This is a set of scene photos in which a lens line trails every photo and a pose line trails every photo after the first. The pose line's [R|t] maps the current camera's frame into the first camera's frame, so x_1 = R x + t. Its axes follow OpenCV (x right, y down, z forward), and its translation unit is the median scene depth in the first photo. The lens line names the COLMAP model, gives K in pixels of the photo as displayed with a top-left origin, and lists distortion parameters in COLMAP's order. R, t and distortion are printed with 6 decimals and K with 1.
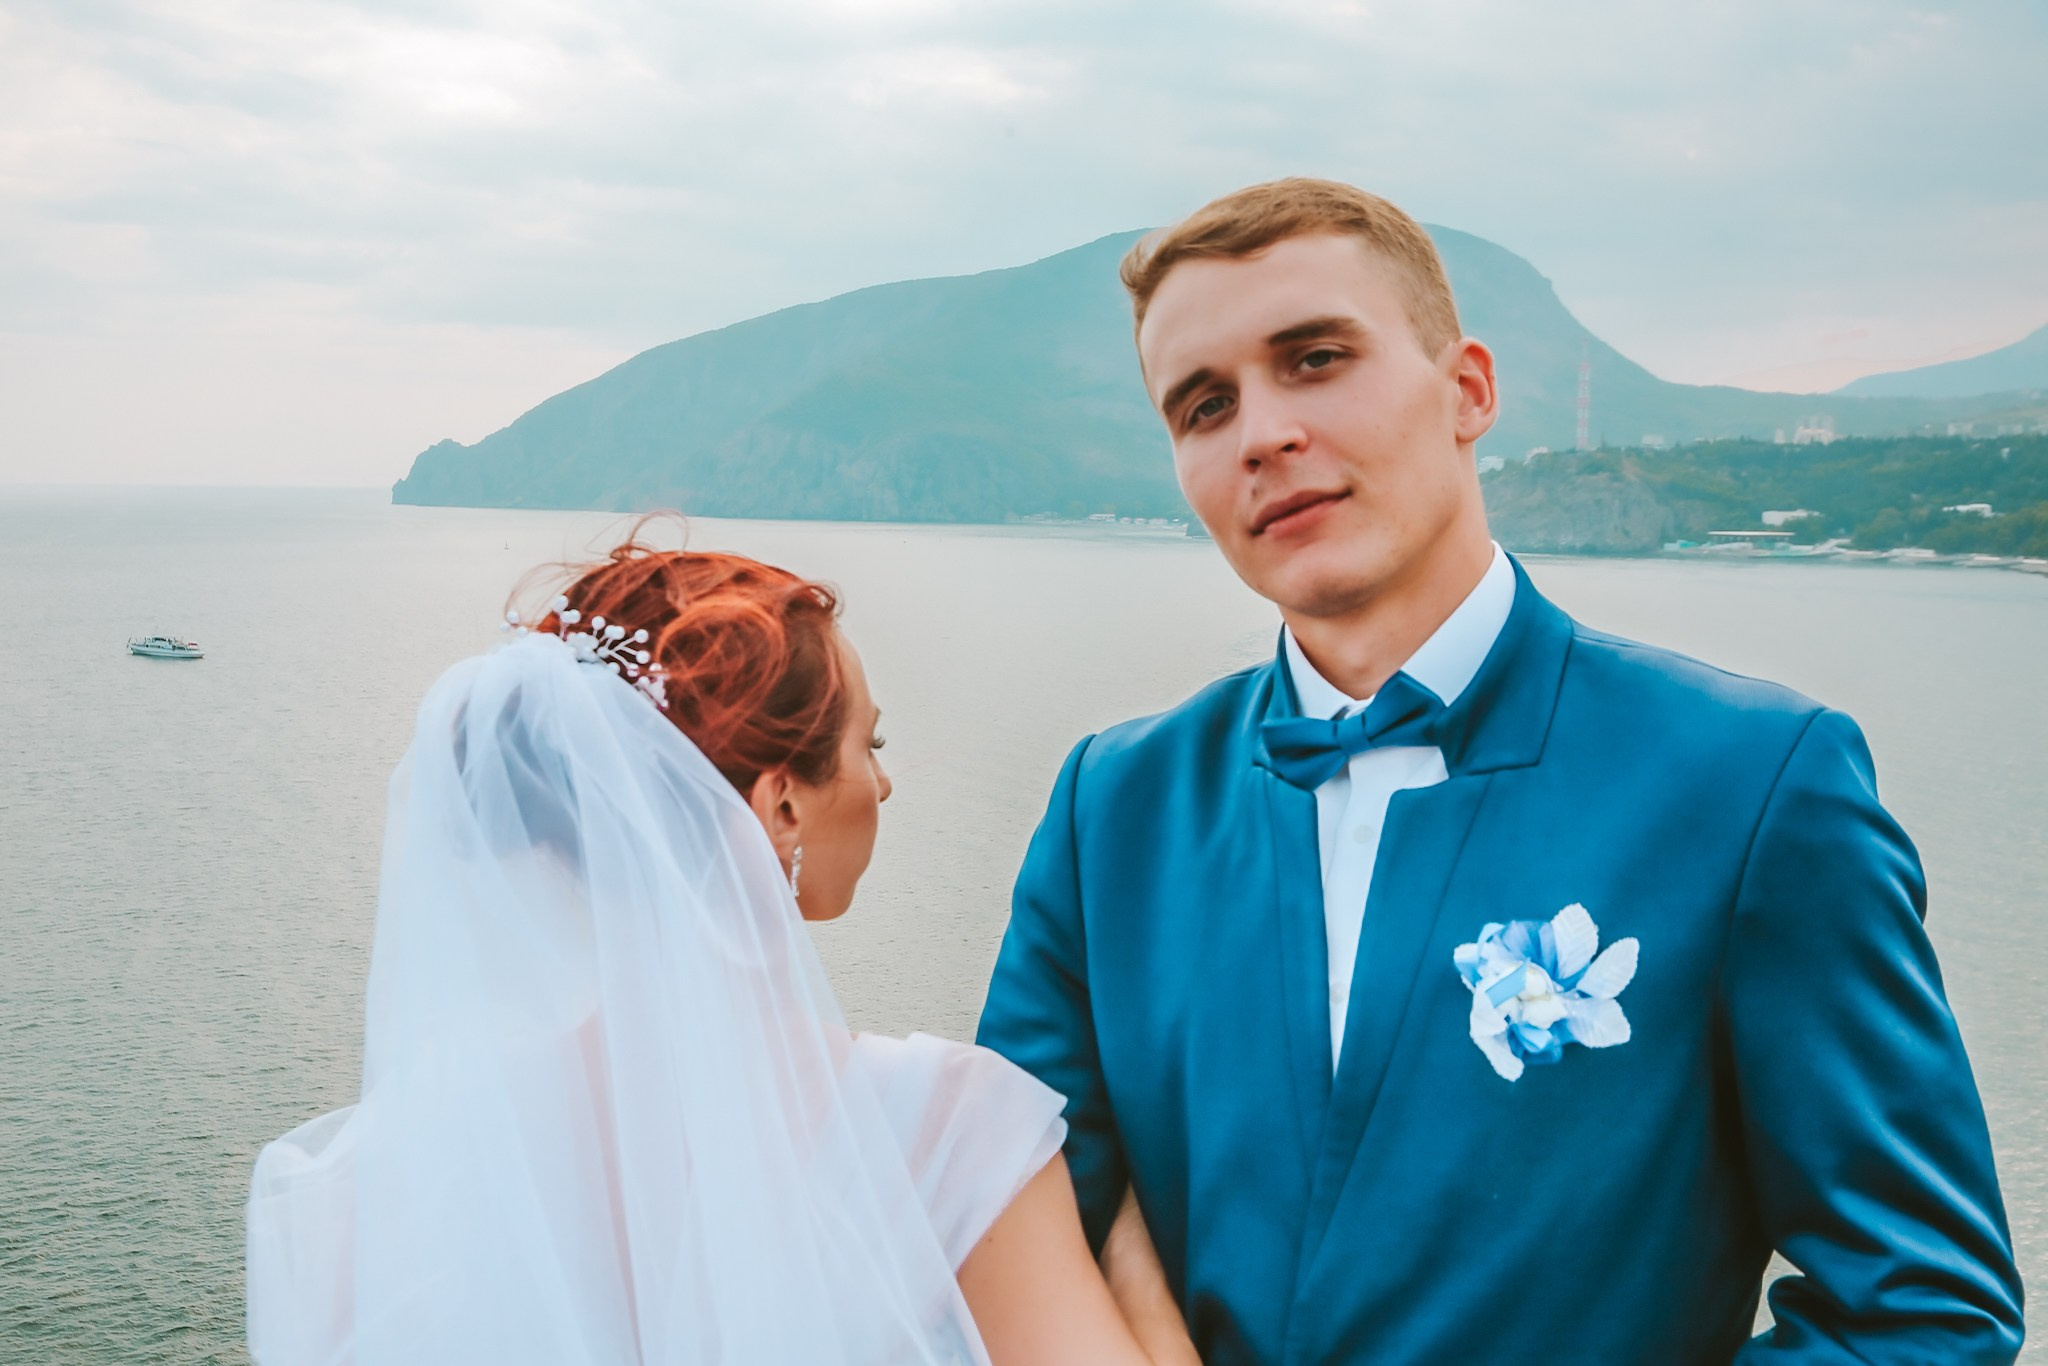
lens RADIAL K [[2232.4, 0, 1007.6], [0, 2232.4, 710.2], [0, 0, 1]] dist [0.048057, 0.023937]
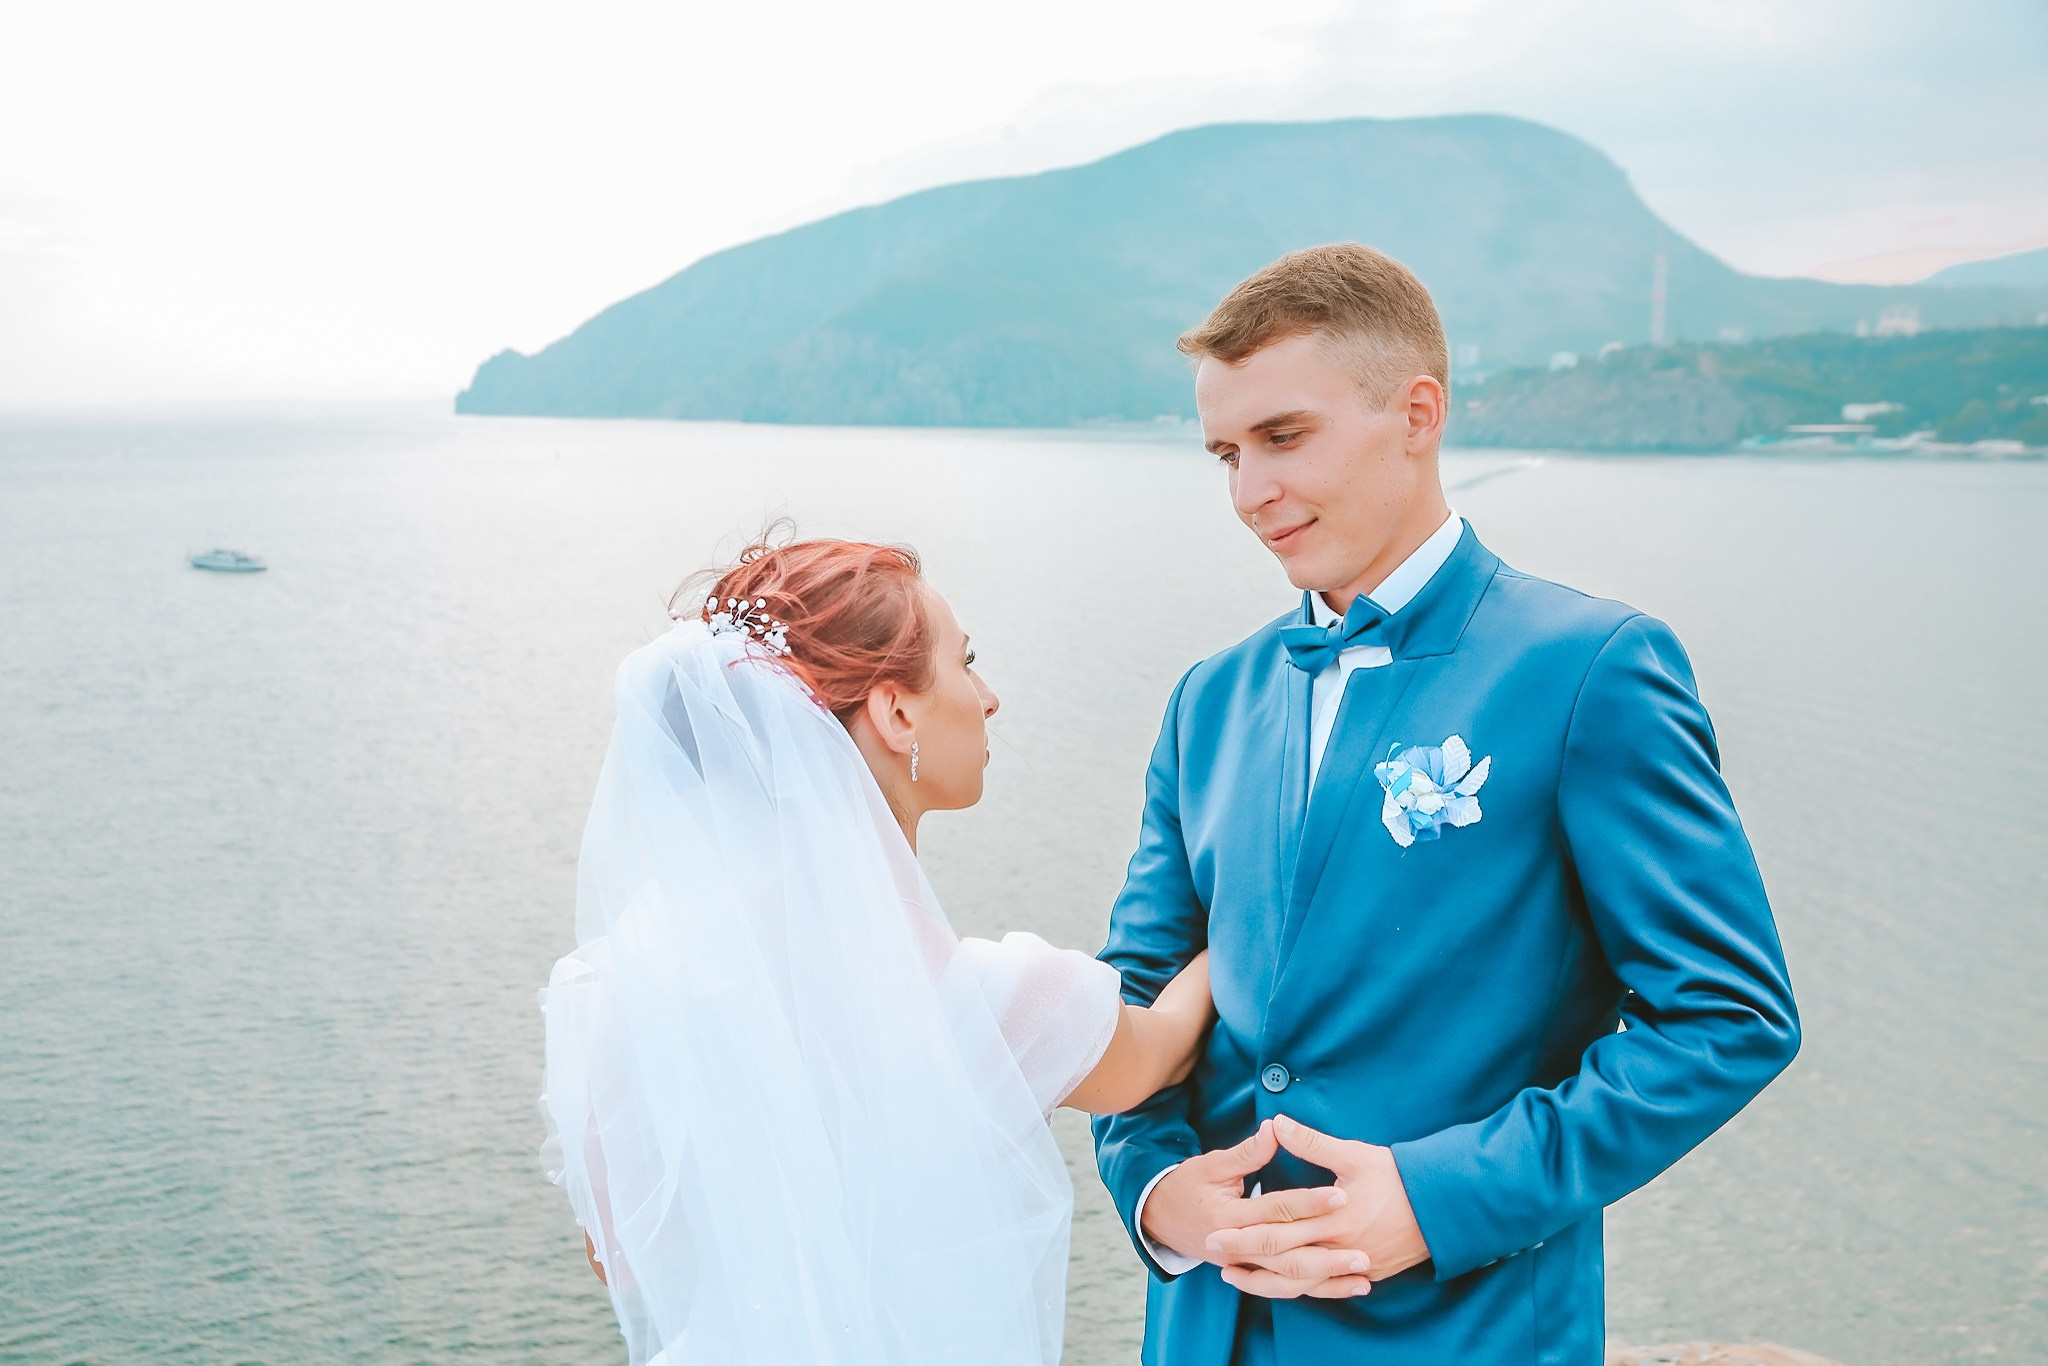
lens RADIAL K [[2250.7, 0, 1015.4], [0, 2250.7, 683.3], [0, 0, 1]] dist [0.054781, 0.043895]
pose [[0.999639, -0.007817, -0.025713, -0.027424], [0.008579, 0.999523, 0.029664, -0.005699], [0.025469, -0.029874, 0.999229, -0.549854]]
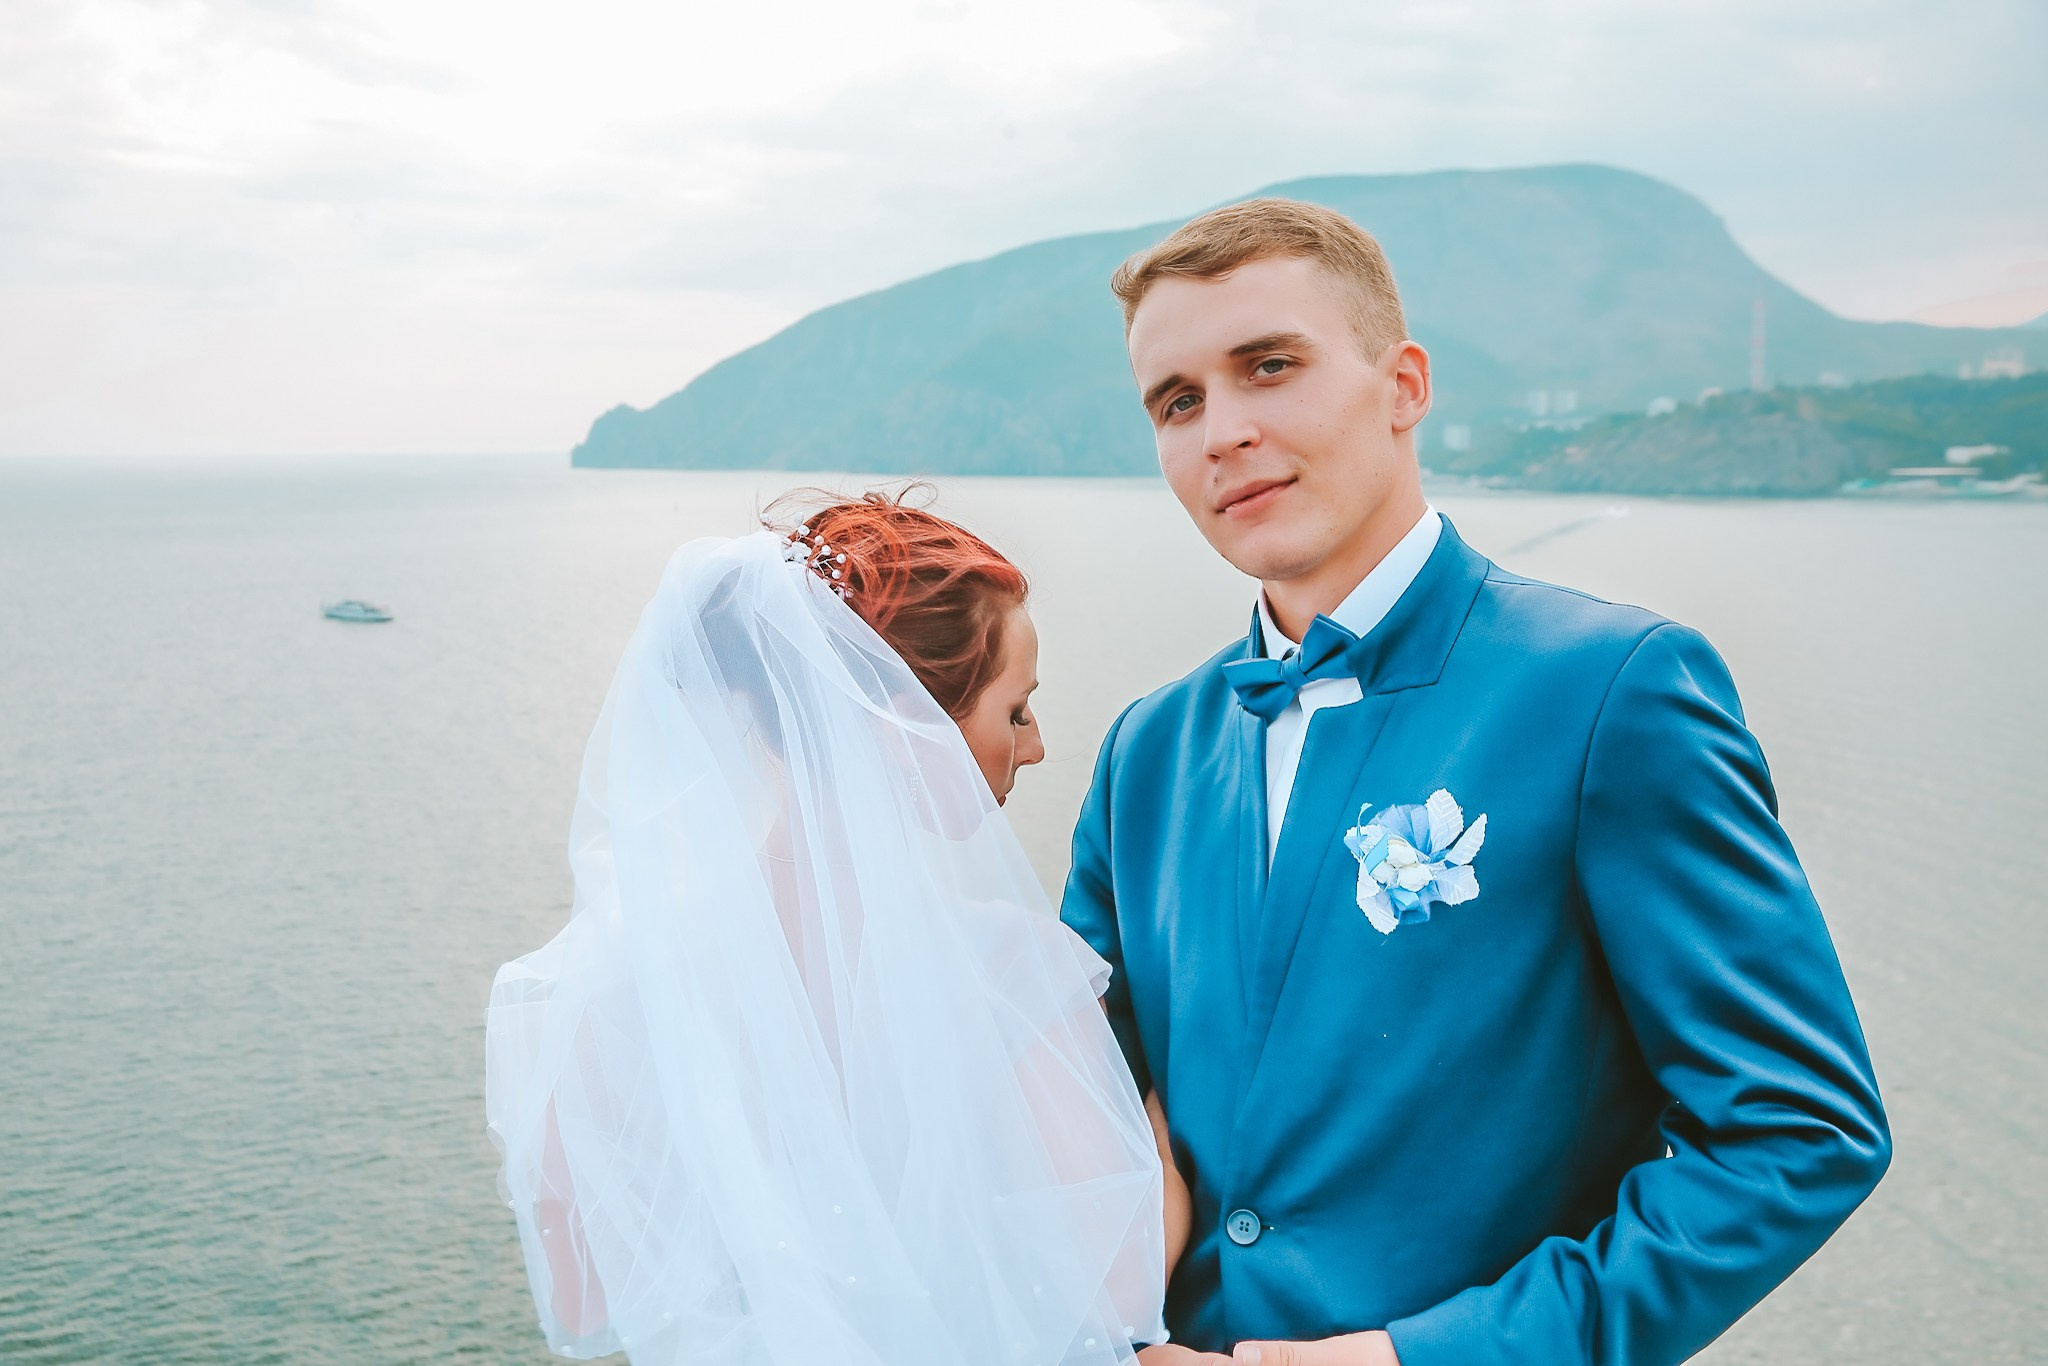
lens RADIAL K [[2214.6, 0, 1019.8], [0, 2214.6, 683.5], [0, 0, 1]] dist [0.053002, 0.050011]
pose [[0.997523, -0.011376, -0.069415, 0.083416], [0.012032, 0.999887, 0.009034, 0.006162], [0.069305, -0.009847, 0.997547, -0.242809]]
